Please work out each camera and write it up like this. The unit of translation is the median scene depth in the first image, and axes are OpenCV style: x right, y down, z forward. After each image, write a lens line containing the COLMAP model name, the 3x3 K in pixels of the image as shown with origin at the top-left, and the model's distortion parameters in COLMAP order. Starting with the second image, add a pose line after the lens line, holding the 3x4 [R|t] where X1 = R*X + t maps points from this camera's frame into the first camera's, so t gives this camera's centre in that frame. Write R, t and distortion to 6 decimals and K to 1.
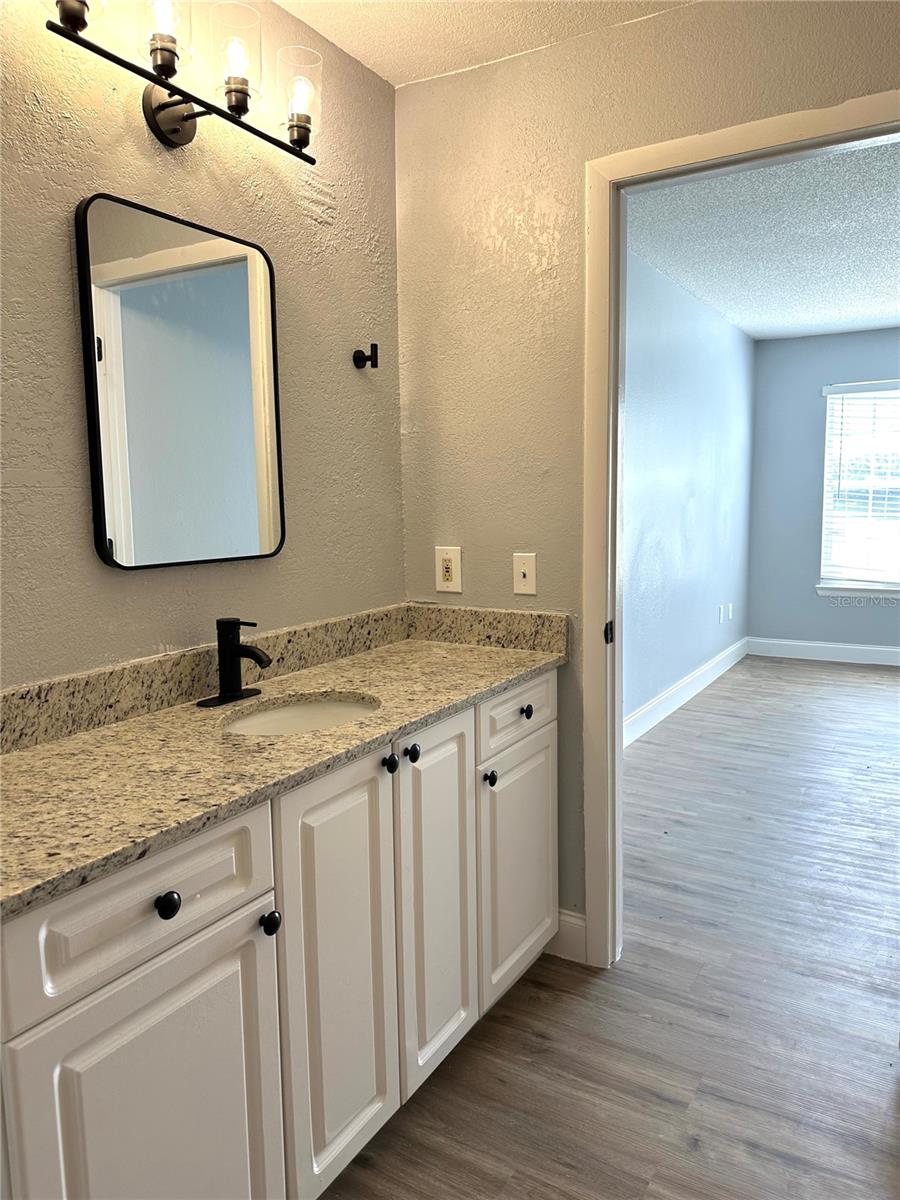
lens RADIAL K [[842.3, 0, 470.3], [0, 842.3, 601.7], [0, 0, 1]] dist [0.158438, -0.292131]
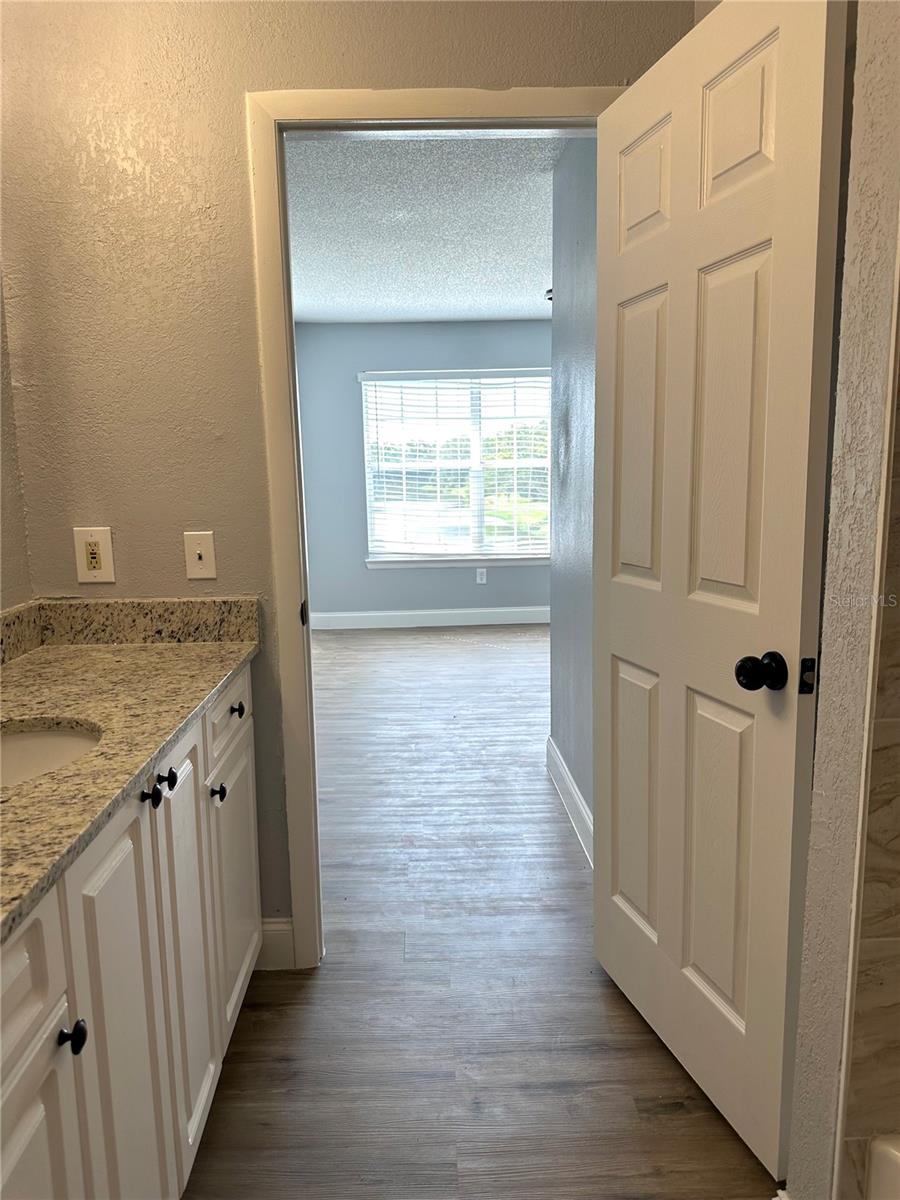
lens RADIAL K [[840.0, 0, 450.0], [0, 840.0, 600.0], [0, 0, 1]] dist [0.082379, -0.115075]
pose [[0.851323, -0.080953, 0.518359, -0.176349], [0.071528, 0.996707, 0.038185, -0.001929], [-0.519744, 0.004569, 0.854310, 0.122212]]
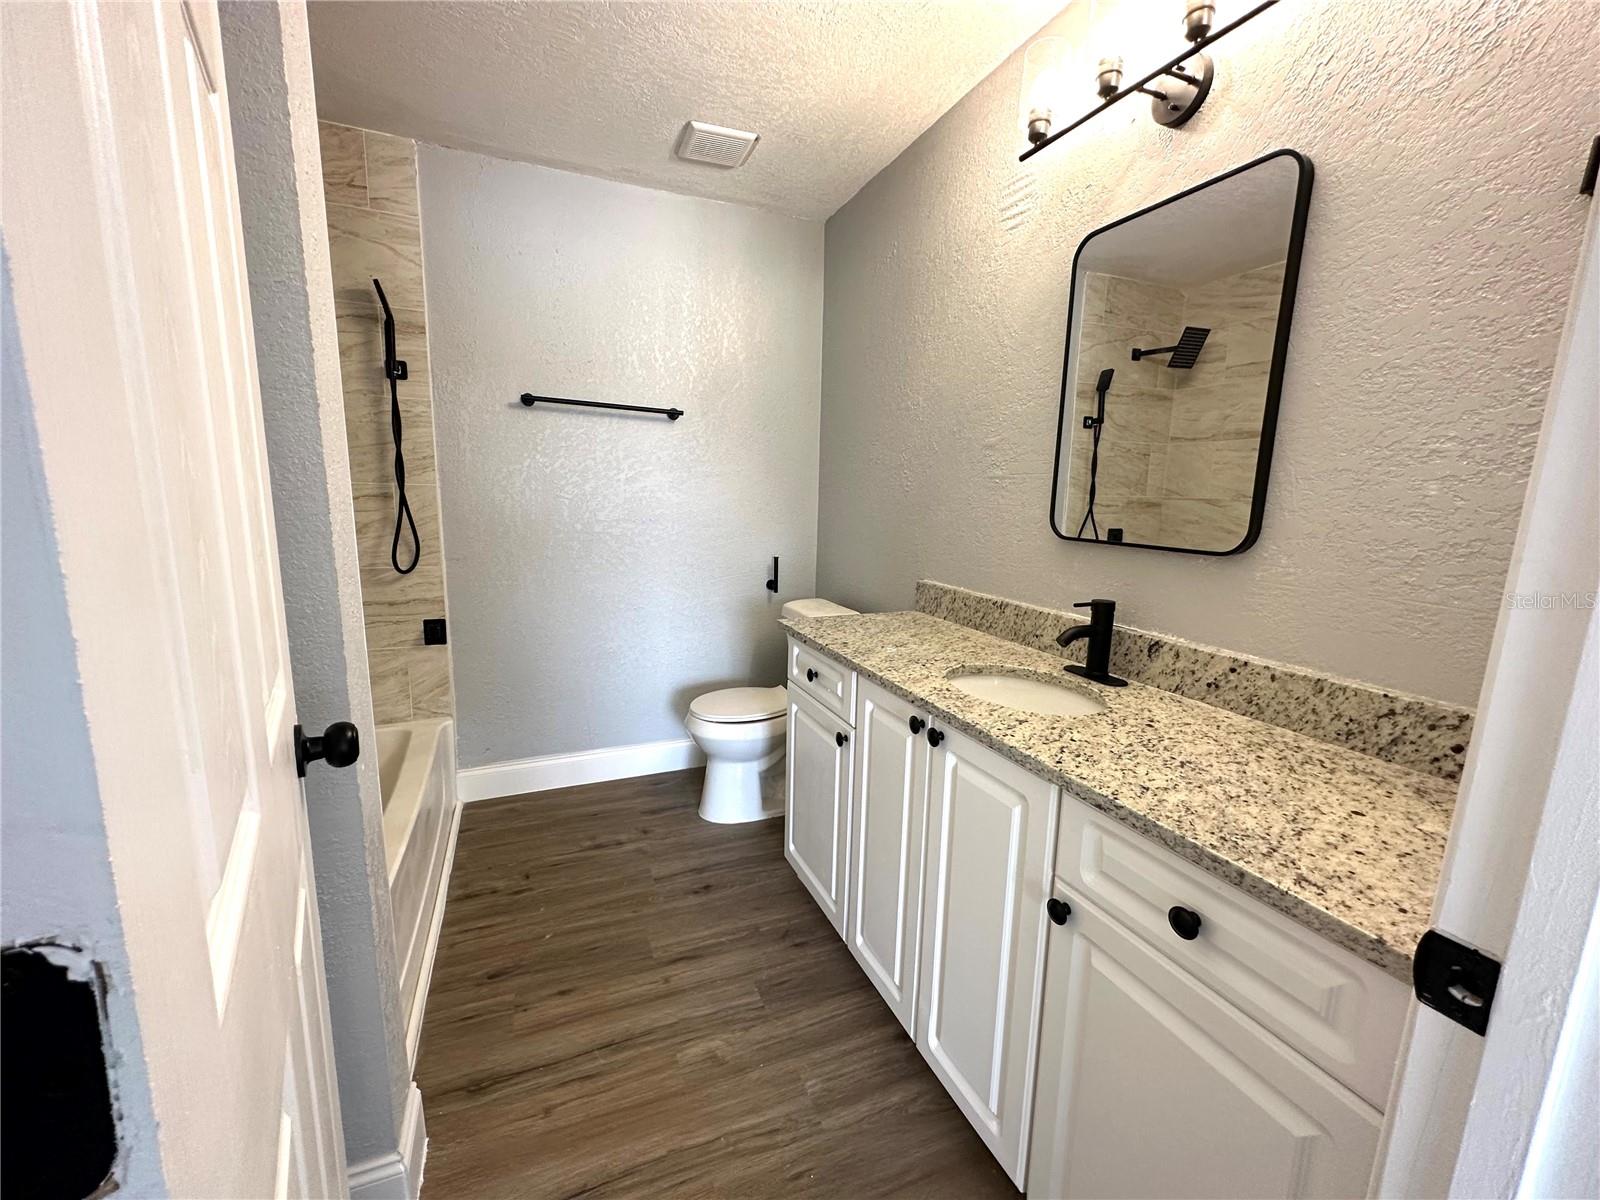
lens RADIAL K [[639.9, 0, 797.9], [0, 639.9, 601.2], [0, 0, 1]] dist [-0.003393, 0.000692]
pose [[-0.617681, 0.134860, -0.774779, 0.424766], [-0.110607, 0.960497, 0.255366, -0.106257], [0.778611, 0.243431, -0.578364, 0.912234]]
